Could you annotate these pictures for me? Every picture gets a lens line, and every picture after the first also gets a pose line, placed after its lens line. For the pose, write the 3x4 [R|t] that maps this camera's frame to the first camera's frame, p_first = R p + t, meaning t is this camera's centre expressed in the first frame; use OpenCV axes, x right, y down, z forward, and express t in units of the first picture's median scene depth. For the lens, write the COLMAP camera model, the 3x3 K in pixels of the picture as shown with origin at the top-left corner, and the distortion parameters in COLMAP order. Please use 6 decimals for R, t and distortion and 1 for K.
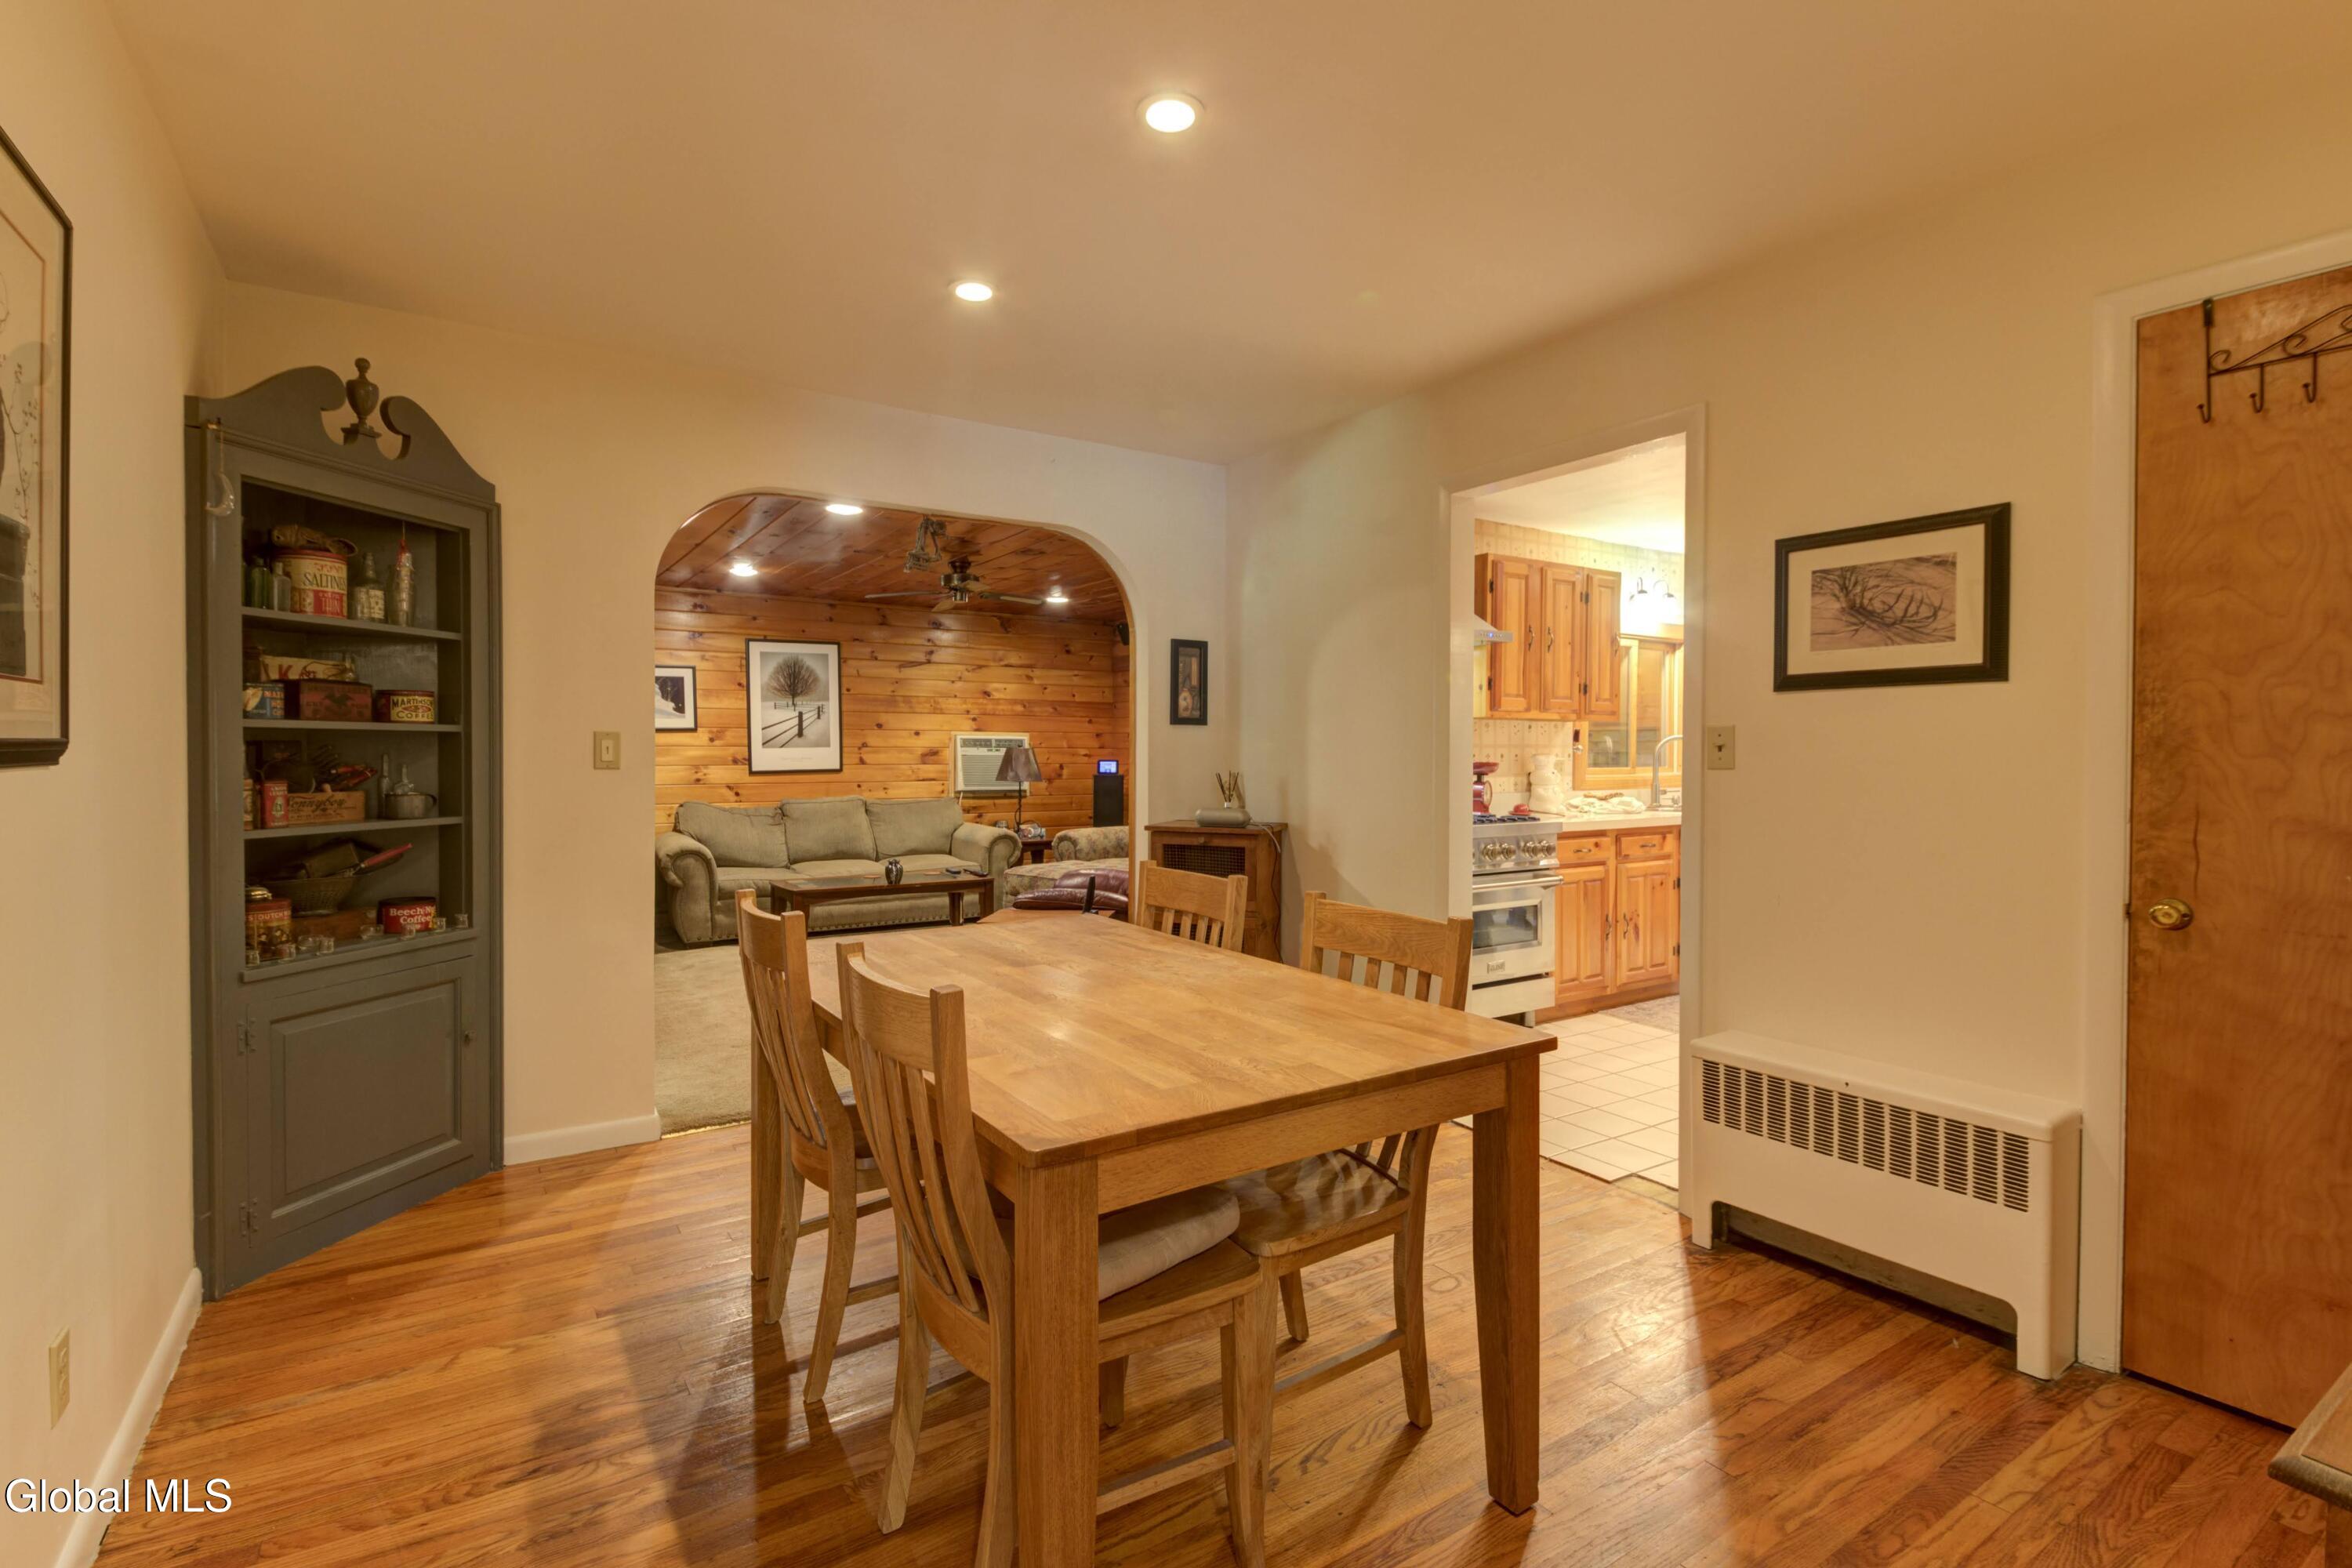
lens RADIAL K [[1072.6, 0, 1241.1], [0, 1072.6, 751.6], [0, 0, 1]] dist [0.061034, -0.053434]
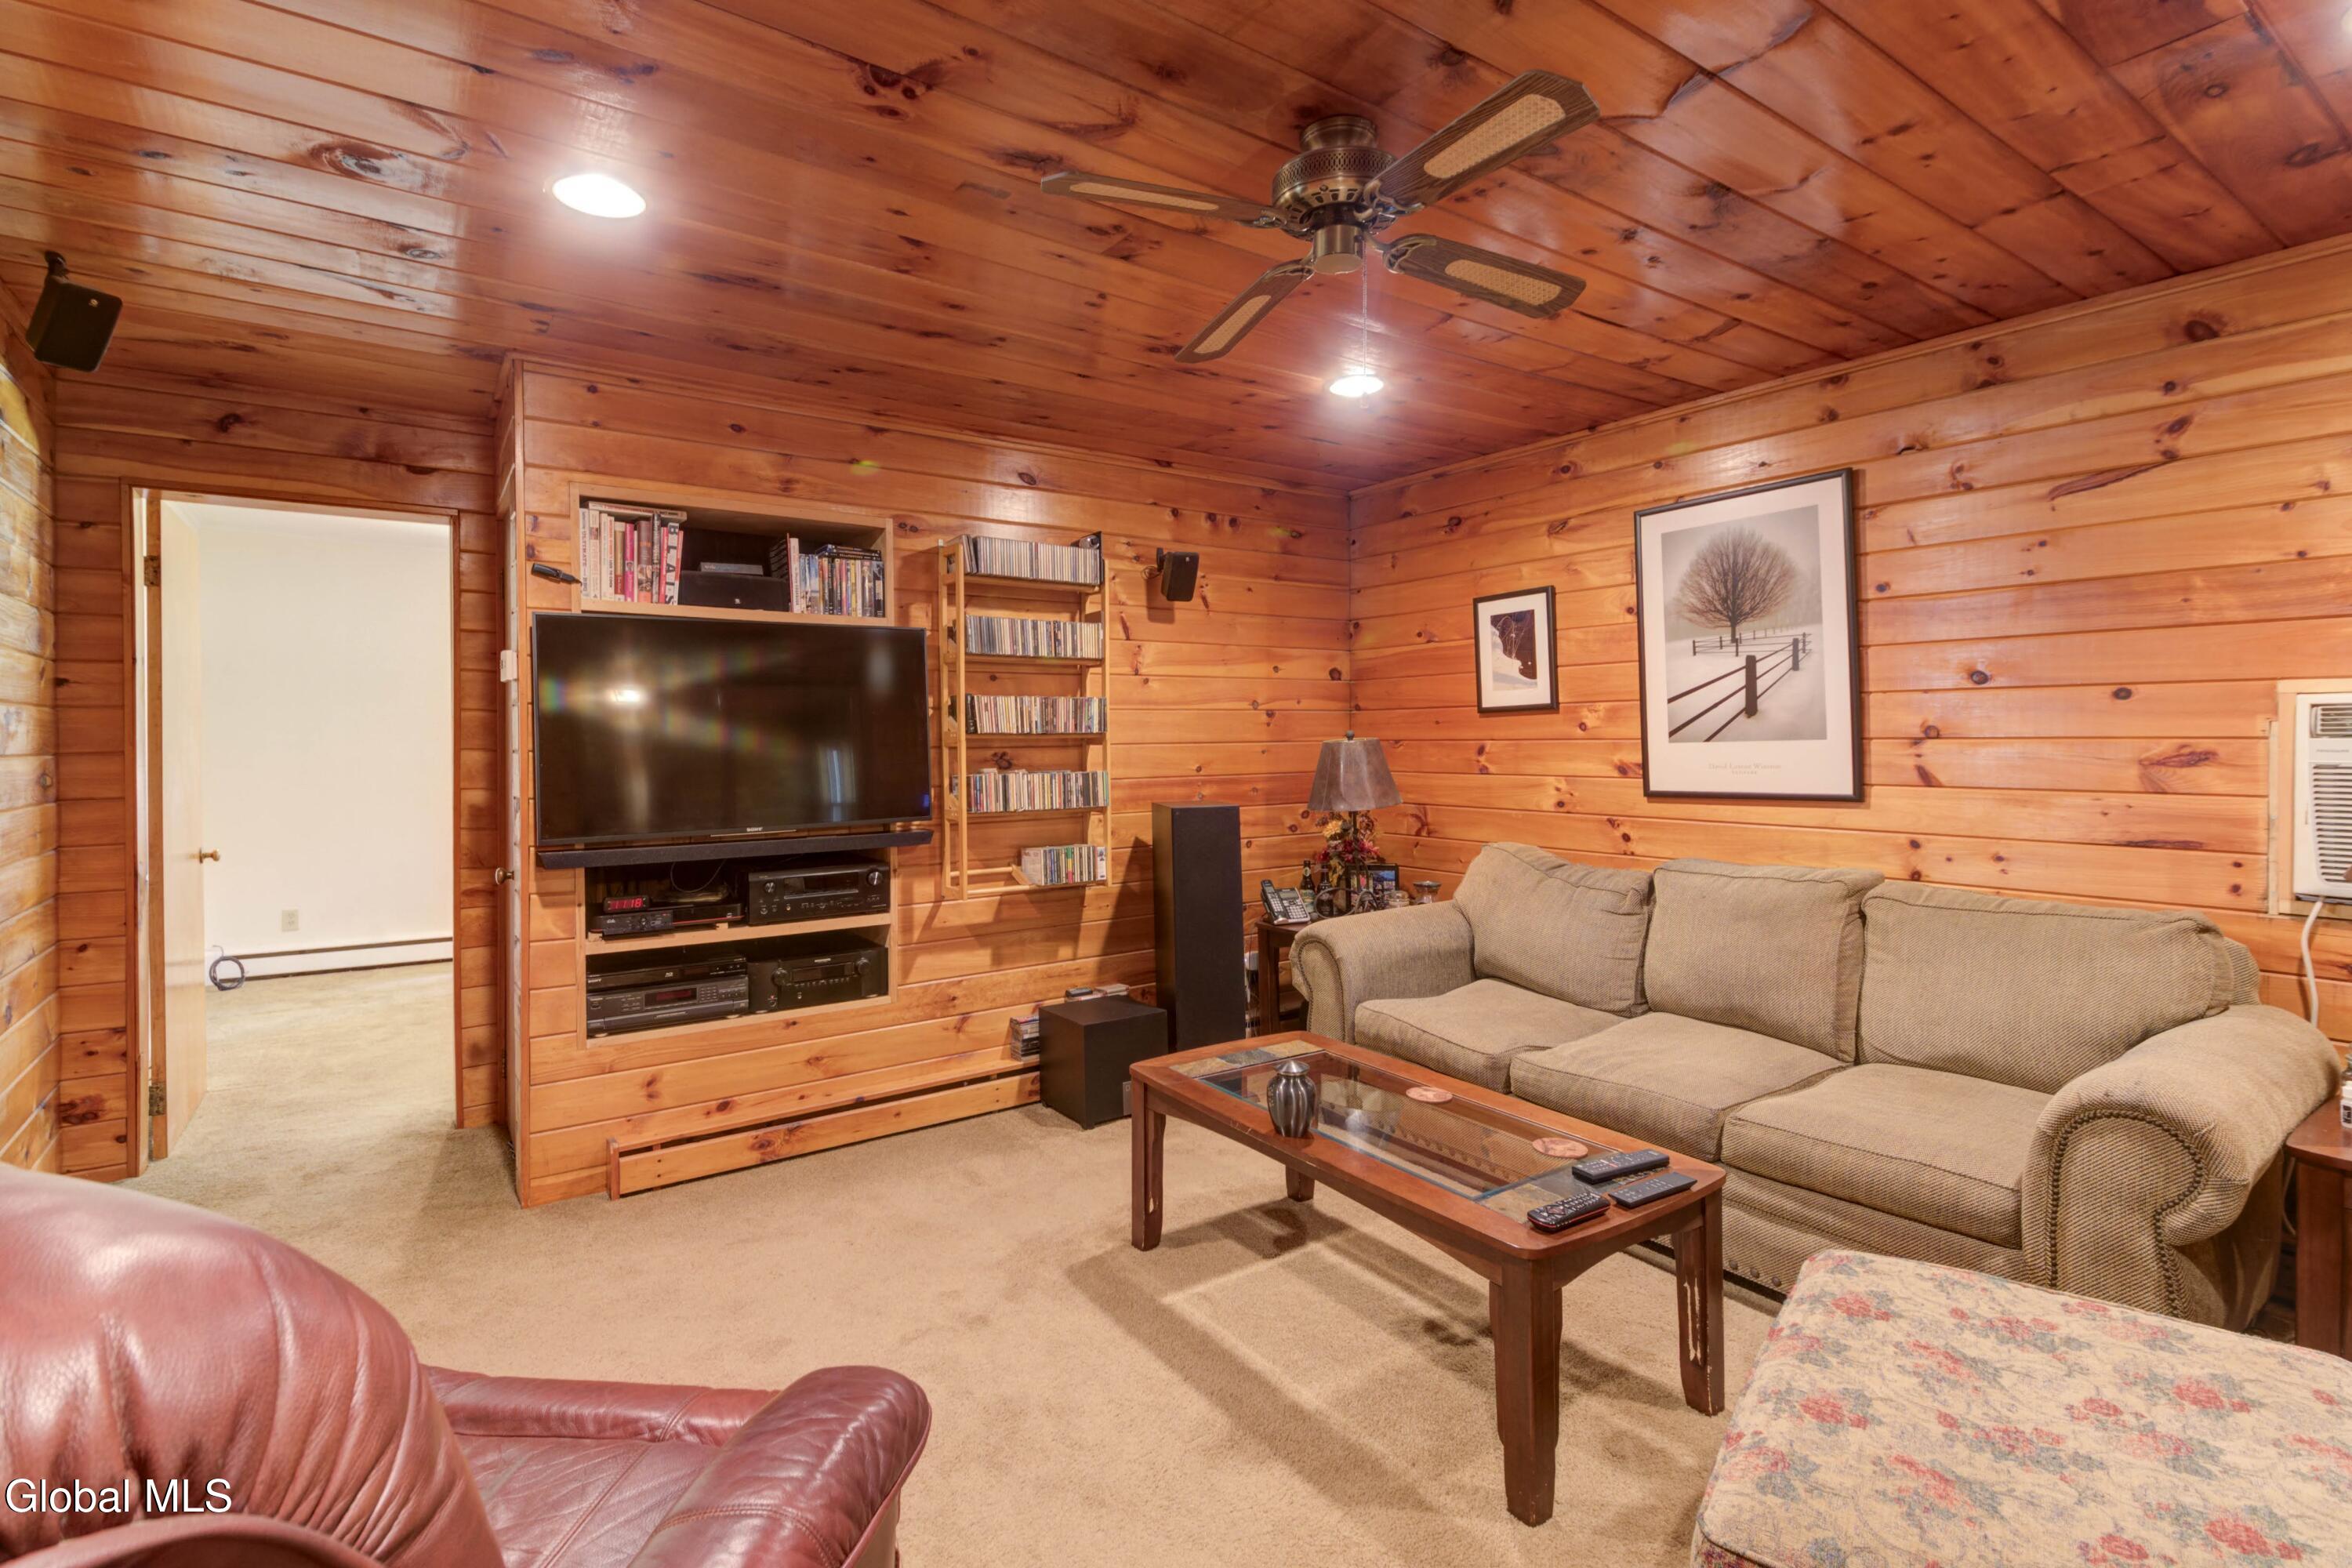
lens RADIAL K [[1097.0, 0, 1200.1], [0, 1097.0, 736.4], [0, 0, 1]] dist [0.035473, -0.030885]
pose [[-0.024526, 0.000225, -0.999699, 0.030015], [0.009188, 0.999958, -0.000001, -0.007213], [0.999657, -0.009185, -0.024527, 0.764974]]
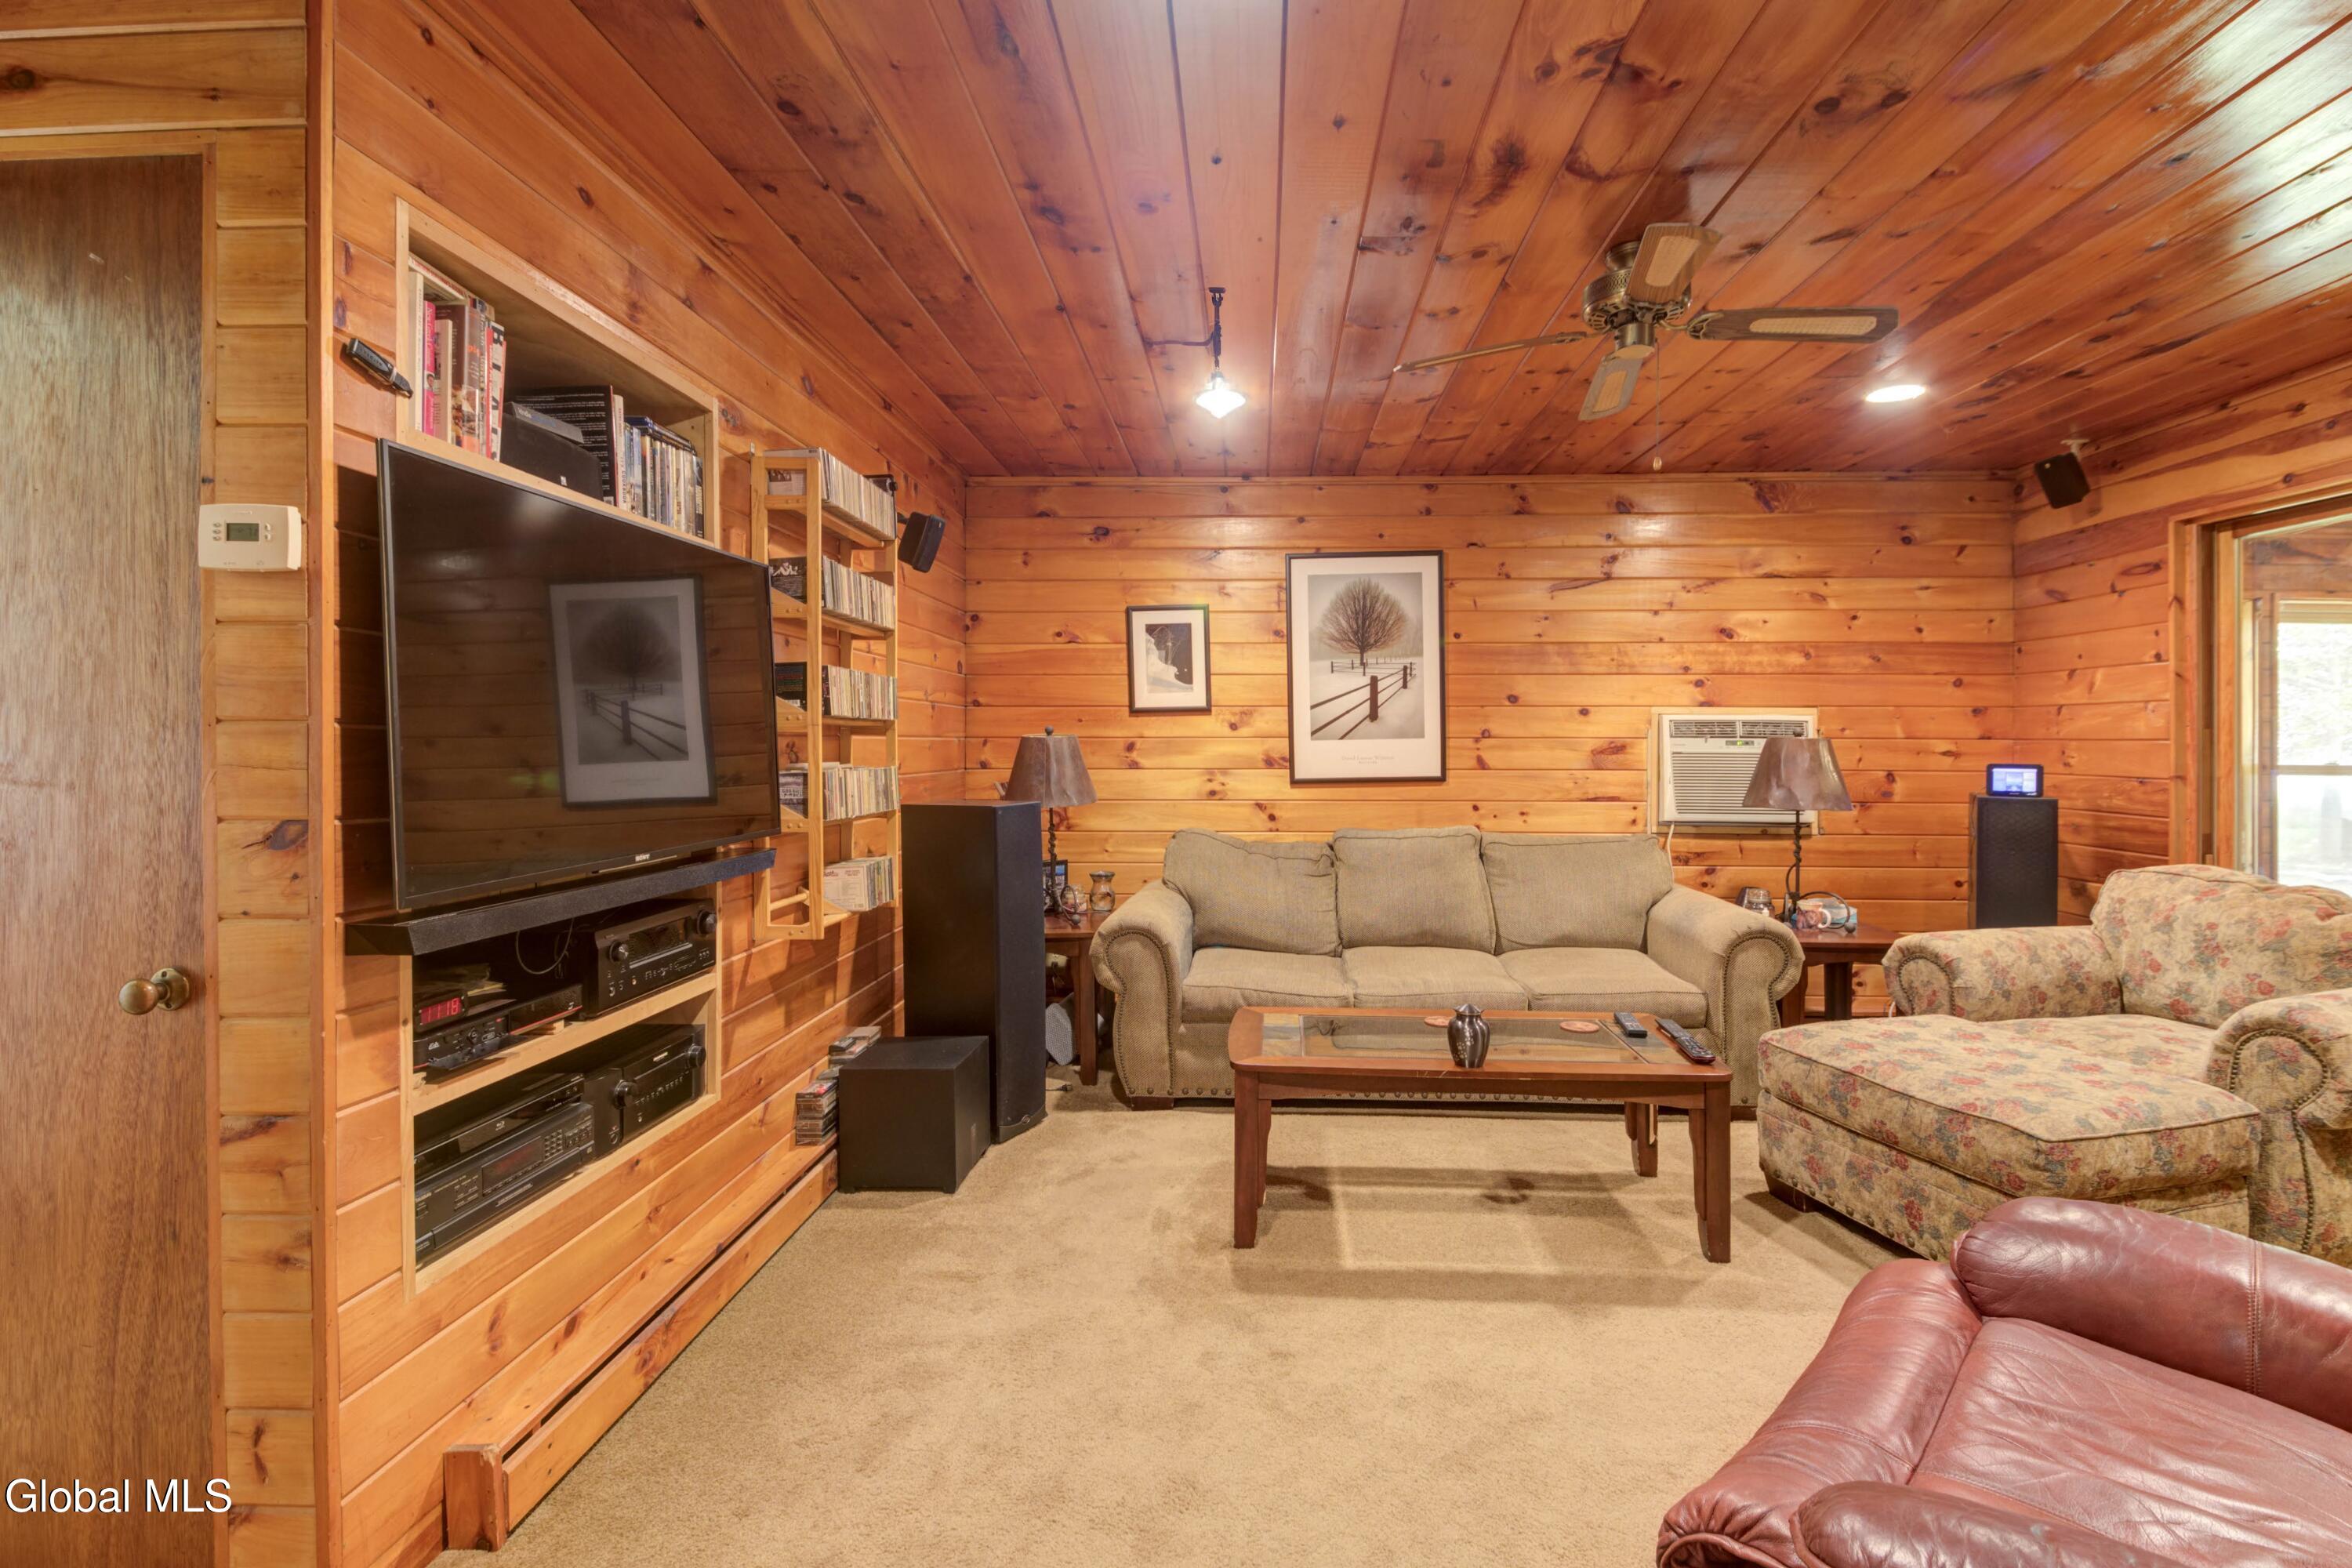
lens RADIAL K [[1072.6, 0, 1241.1], [0, 1072.6, 751.6], [0, 0, 1]] dist [0.061034, -0.053434]
pose [[0.784901, 0.002996, -0.619614, -0.105642], [0.000295, 0.999986, 0.005208, -0.000051], [0.619621, -0.004271, 0.784890, 0.490480]]
